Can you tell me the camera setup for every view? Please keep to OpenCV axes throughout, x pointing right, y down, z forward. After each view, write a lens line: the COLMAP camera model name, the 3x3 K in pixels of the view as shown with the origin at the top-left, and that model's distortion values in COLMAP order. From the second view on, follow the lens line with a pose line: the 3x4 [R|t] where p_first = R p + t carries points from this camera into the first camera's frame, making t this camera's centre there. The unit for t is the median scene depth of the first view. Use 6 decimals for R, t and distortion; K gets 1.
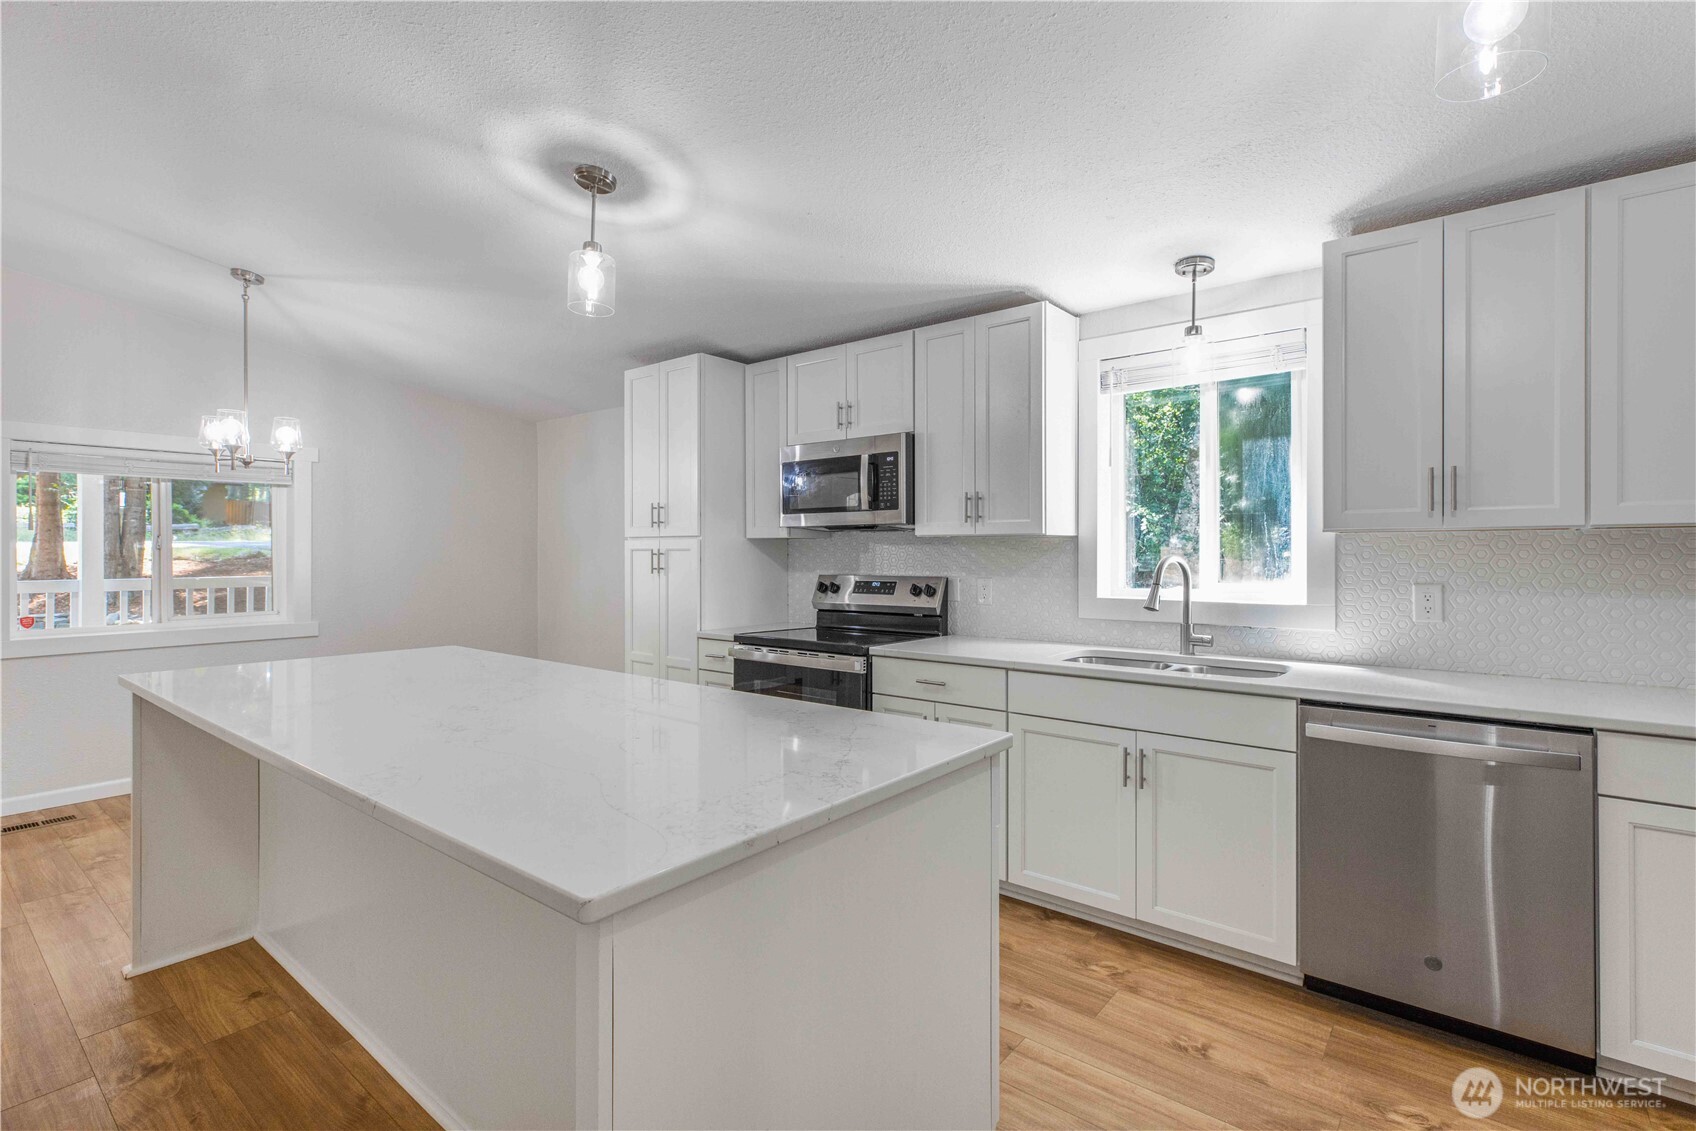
lens RADIAL K [[775.9, 0, 864.2], [0, 775.9, 556.4], [0, 0, 1]] dist [0.011197, 0.000731]
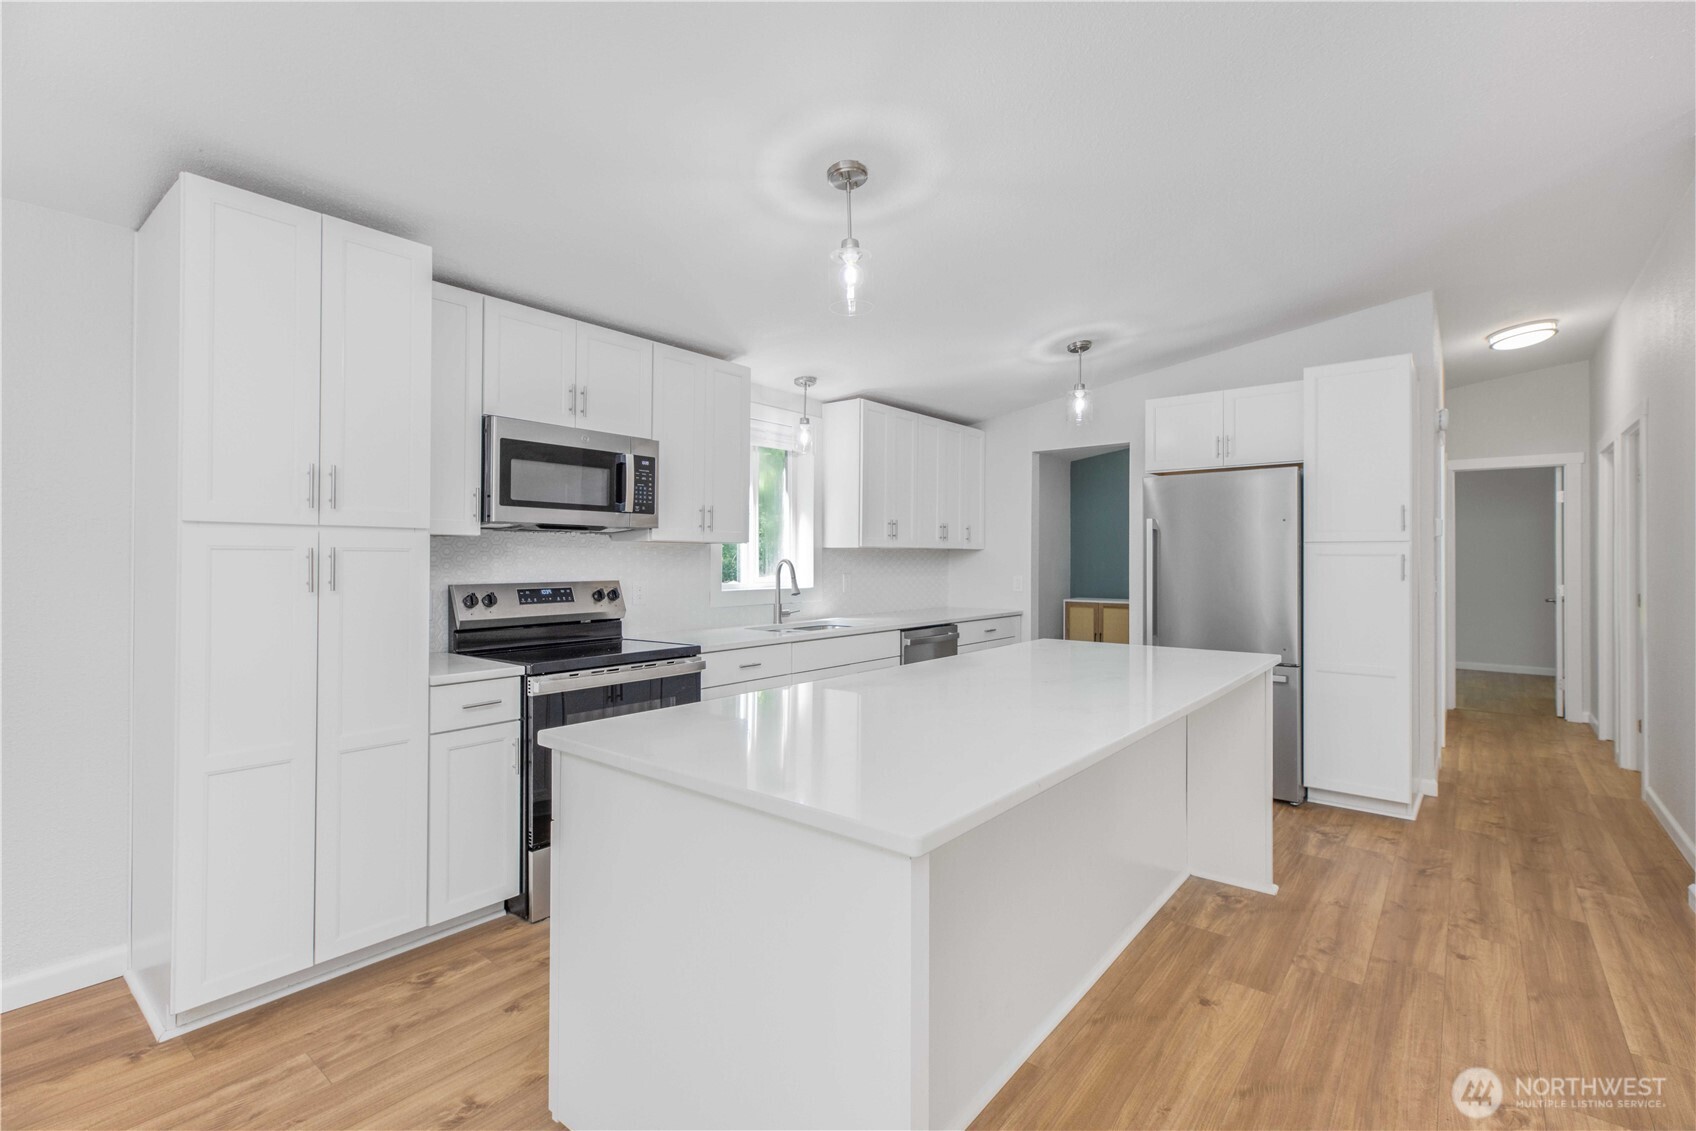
lens RADIAL K [[775.9, 0, 852.2], [0, 775.9, 558.9], [0, 0, 1]] dist [0.011197, 0.000731]
pose [[0.000830, 0.001210, 0.999999, -1.359280], [0.000541, 0.999999, -0.001211, -0.000814], [-1.000000, 0.000542, 0.000829, 1.023110]]
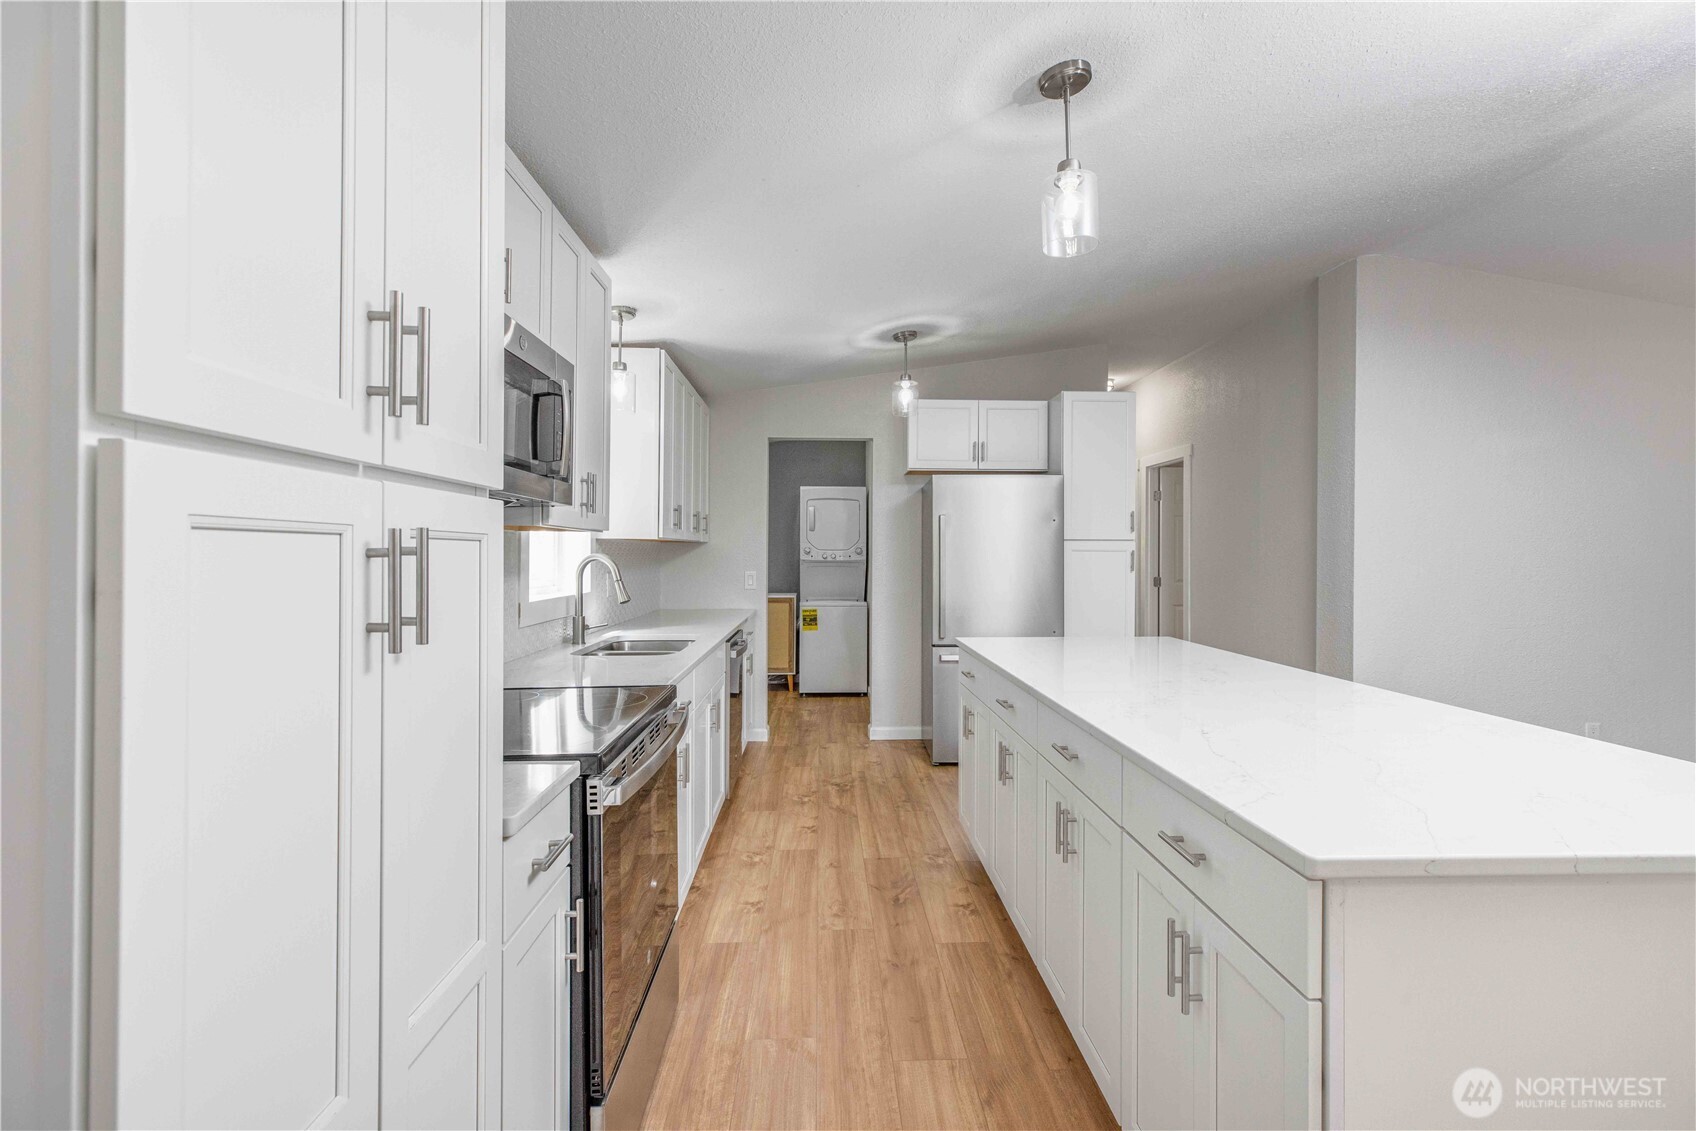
lens RADIAL K [[775.9, 0, 866.5], [0, 775.9, 560.6], [0, 0, 1]] dist [0.011197, 0.000731]
pose [[-0.664124, -0.008127, 0.747578, -0.822516], [-0.000488, 0.999945, 0.010436, -0.005205], [-0.747622, 0.006566, -0.664092, 1.722645]]
